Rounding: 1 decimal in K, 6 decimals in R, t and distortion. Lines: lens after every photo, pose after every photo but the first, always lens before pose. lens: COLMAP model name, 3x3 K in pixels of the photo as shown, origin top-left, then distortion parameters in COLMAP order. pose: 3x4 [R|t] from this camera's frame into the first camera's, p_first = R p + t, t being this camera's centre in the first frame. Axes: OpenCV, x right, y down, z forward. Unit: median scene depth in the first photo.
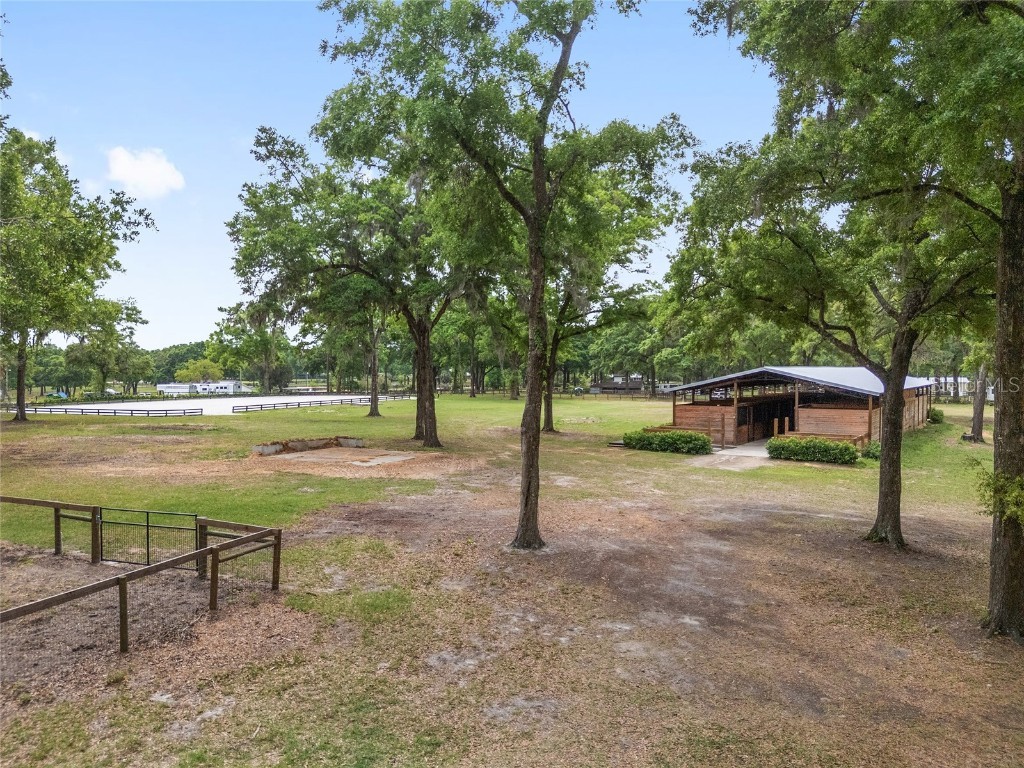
lens RADIAL K [[761.8, 0, 512.0], [0, 761.8, 384.0], [0, 0, 1]] dist [0.077425, -0.076730]
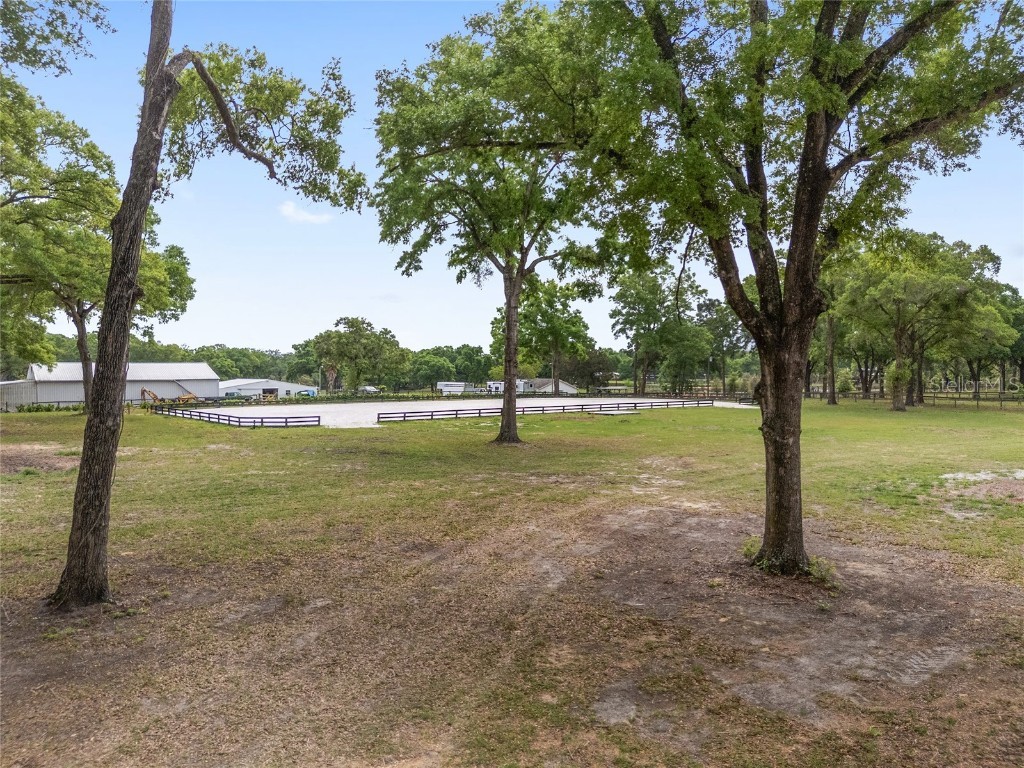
lens RADIAL K [[761.8, 0, 512.0], [0, 761.8, 384.0], [0, 0, 1]] dist [0.077425, -0.076730]
pose [[0.865303, 0.003280, -0.501239, 0.040963], [-0.003831, 0.999993, -0.000071, 0.001925], [0.501235, 0.001982, 0.865309, 0.312467]]
